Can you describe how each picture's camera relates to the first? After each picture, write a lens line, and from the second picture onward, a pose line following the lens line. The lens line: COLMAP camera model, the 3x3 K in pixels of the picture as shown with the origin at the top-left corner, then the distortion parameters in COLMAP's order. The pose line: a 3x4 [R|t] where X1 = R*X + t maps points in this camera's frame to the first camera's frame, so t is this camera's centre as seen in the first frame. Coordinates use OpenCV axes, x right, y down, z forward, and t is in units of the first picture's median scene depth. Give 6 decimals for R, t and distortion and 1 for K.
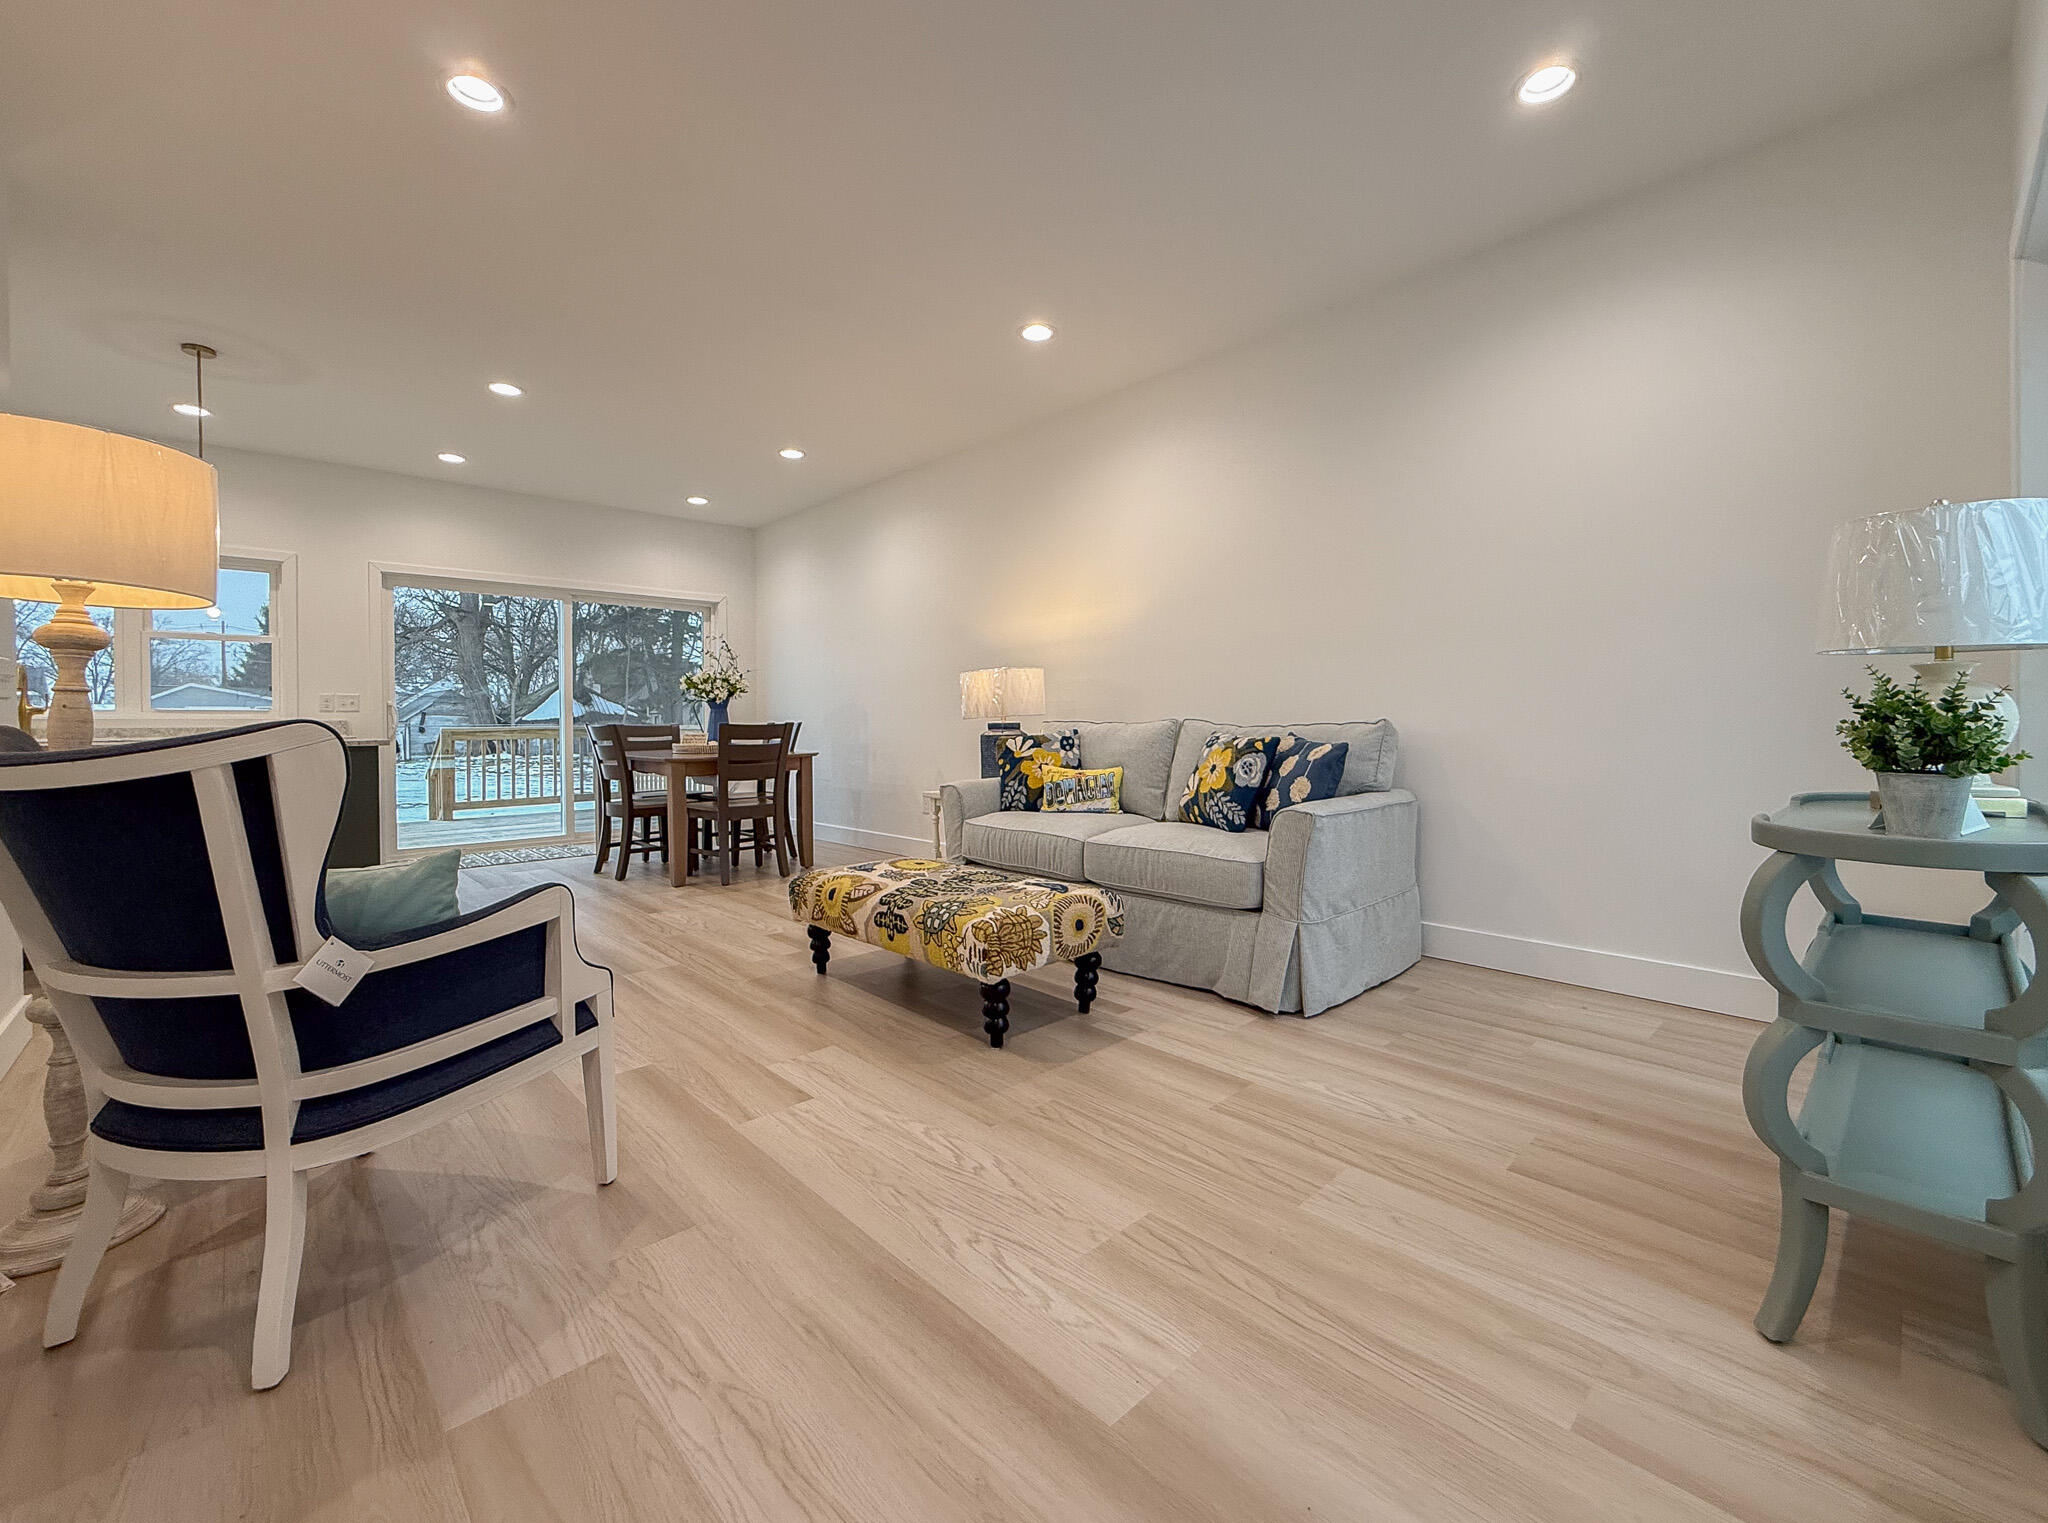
lens RADIAL K [[839.8, 0, 1035.6], [0, 839.8, 727.6], [0, 0, 1]] dist [0.001632, -0.000254]
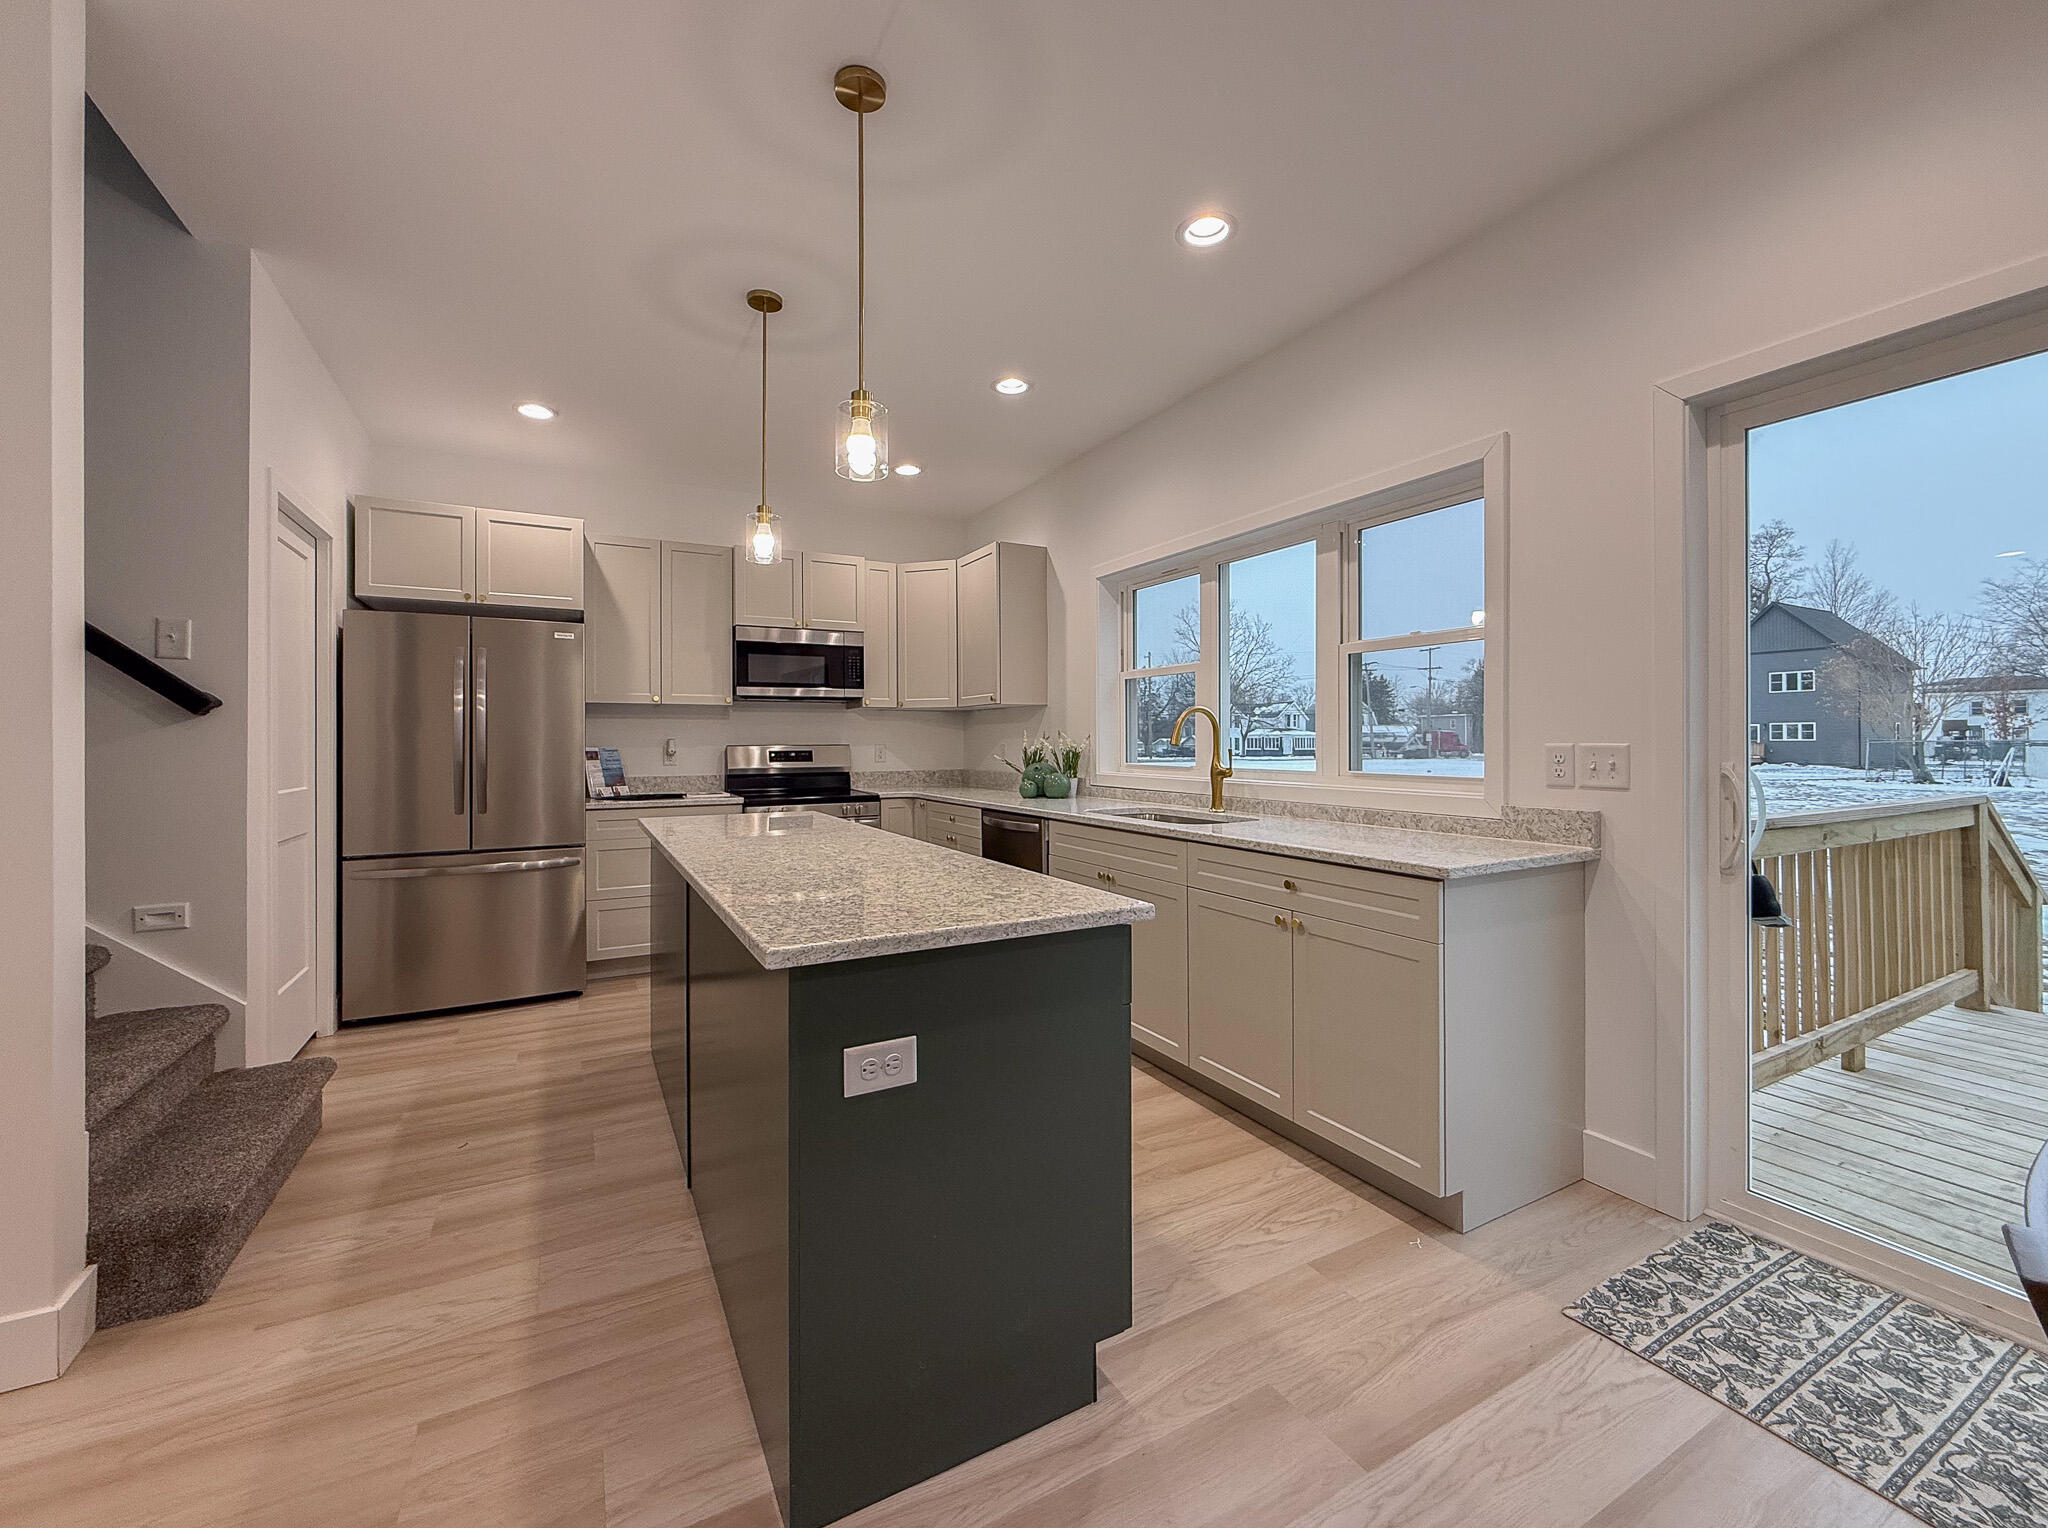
lens RADIAL K [[829.6, 0, 1018.9], [0, 829.6, 738.3], [0, 0, 1]] dist [0.000651, 0.000102]
pose [[-0.261583, 0.004682, -0.965170, -0.520627], [-0.002641, 0.999981, 0.005566, -0.061495], [0.965177, 0.004005, -0.261566, 1.175140]]
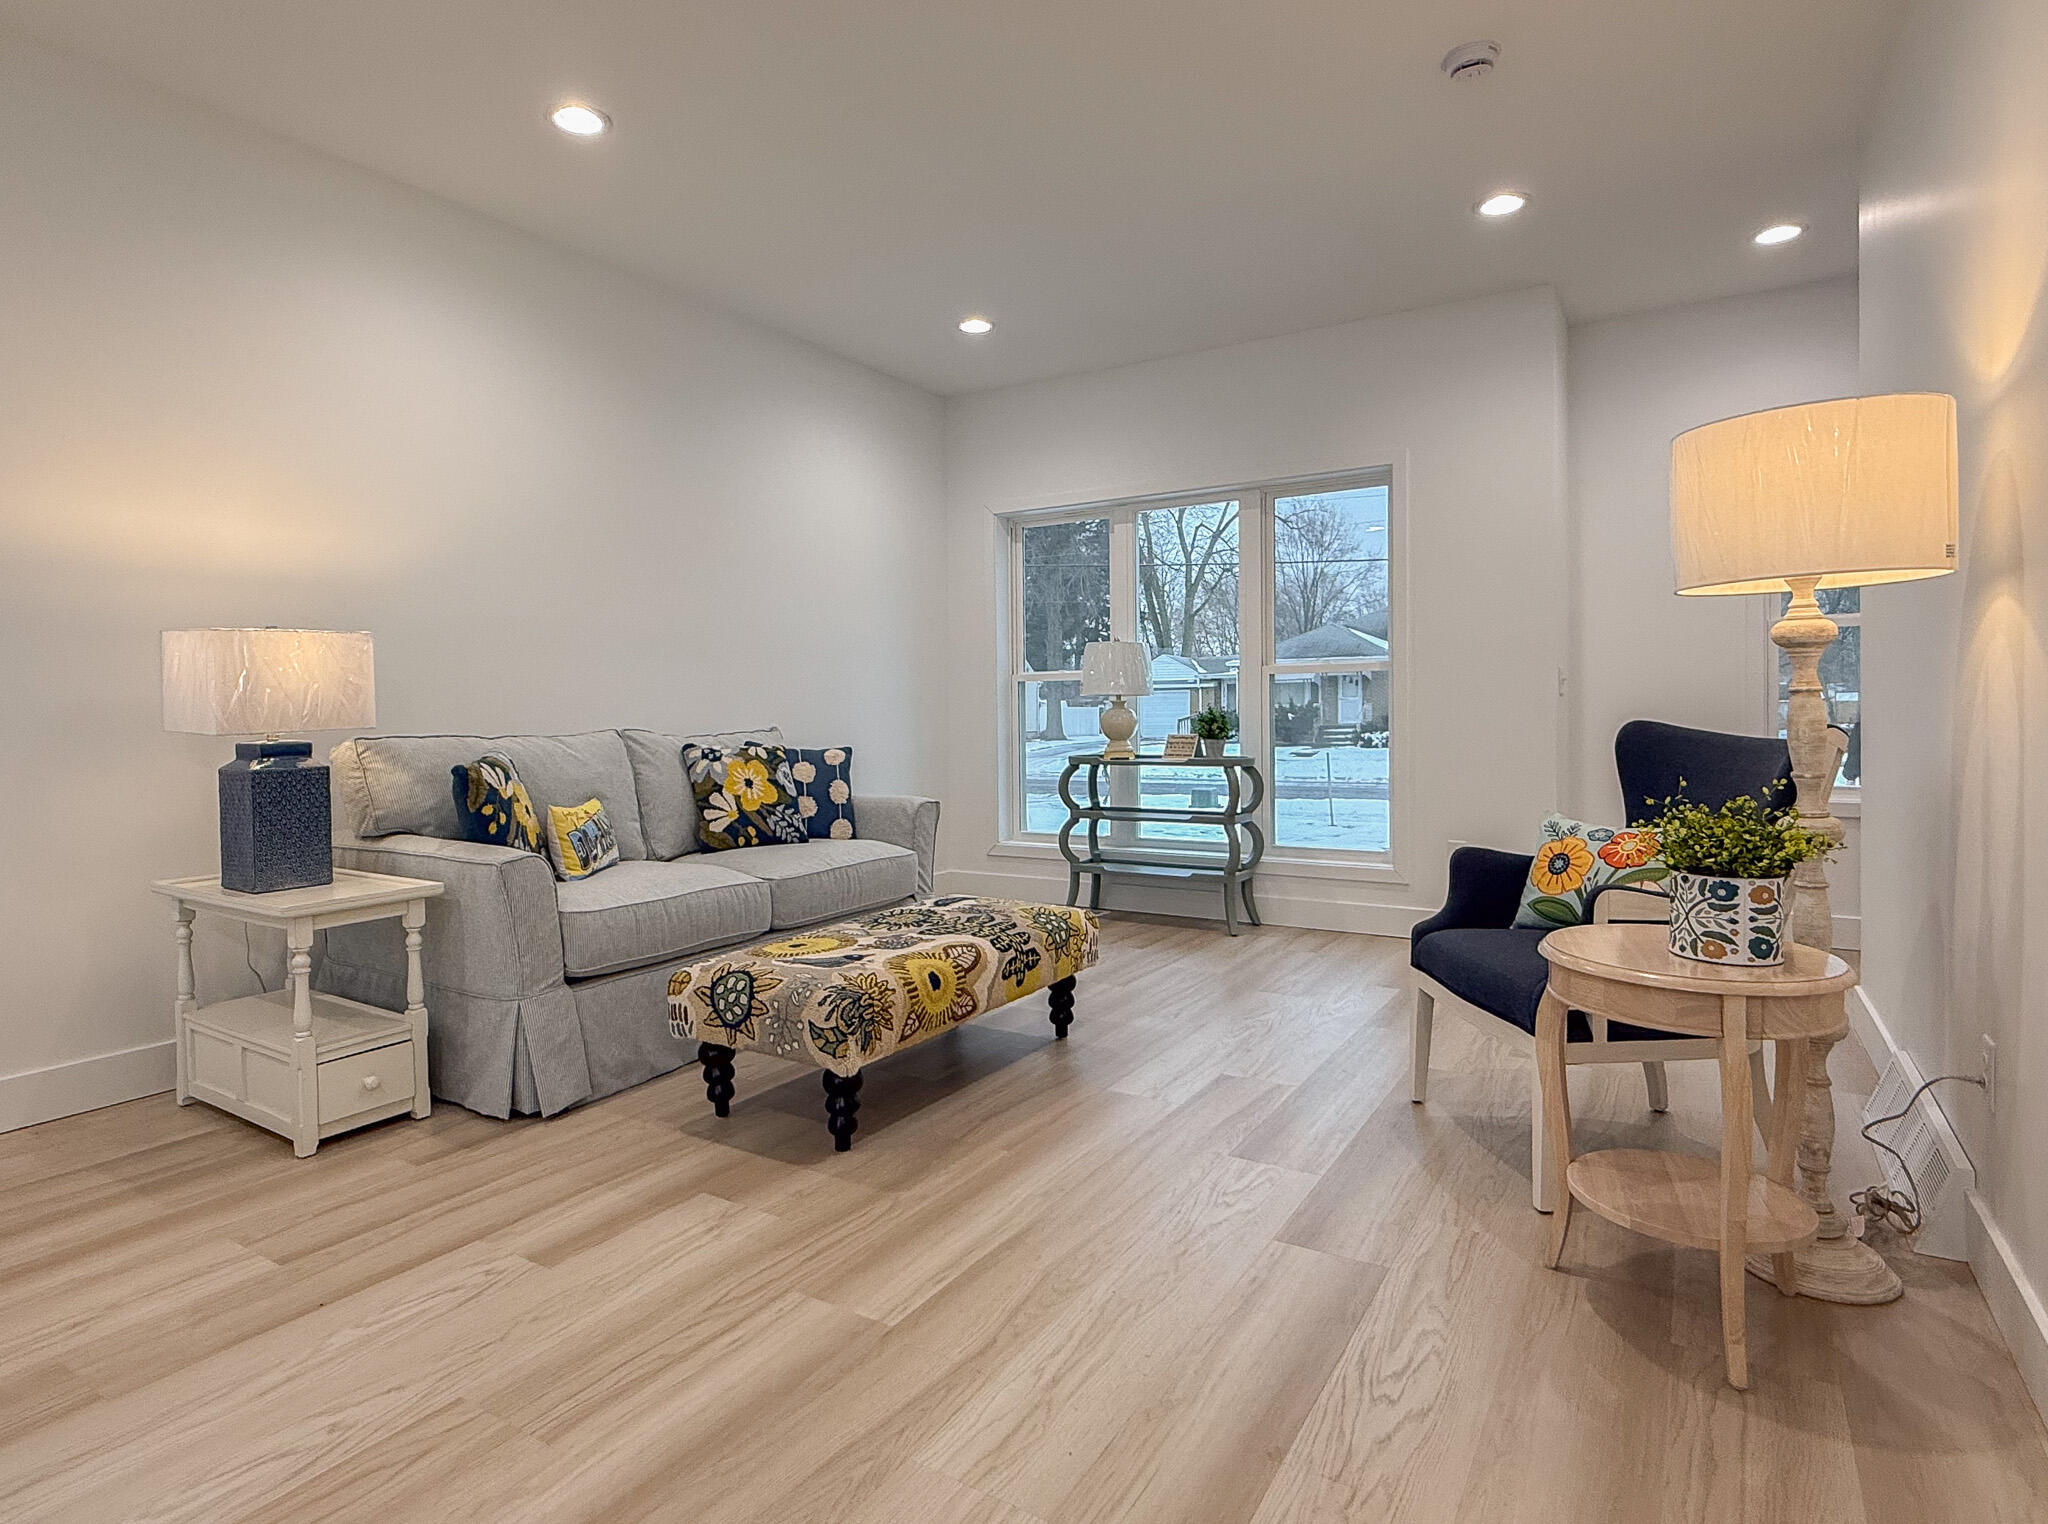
lens RADIAL K [[1118.8, 0, 1009.3], [0, 1118.8, 723.0], [0, 0, 1]] dist [-0.001781, -0.000402]
pose [[-0.247037, 0.000848, 0.969006, -0.841104], [0.022180, 0.999743, 0.004780, -0.012224], [-0.968752, 0.022674, -0.246993, 0.852198]]
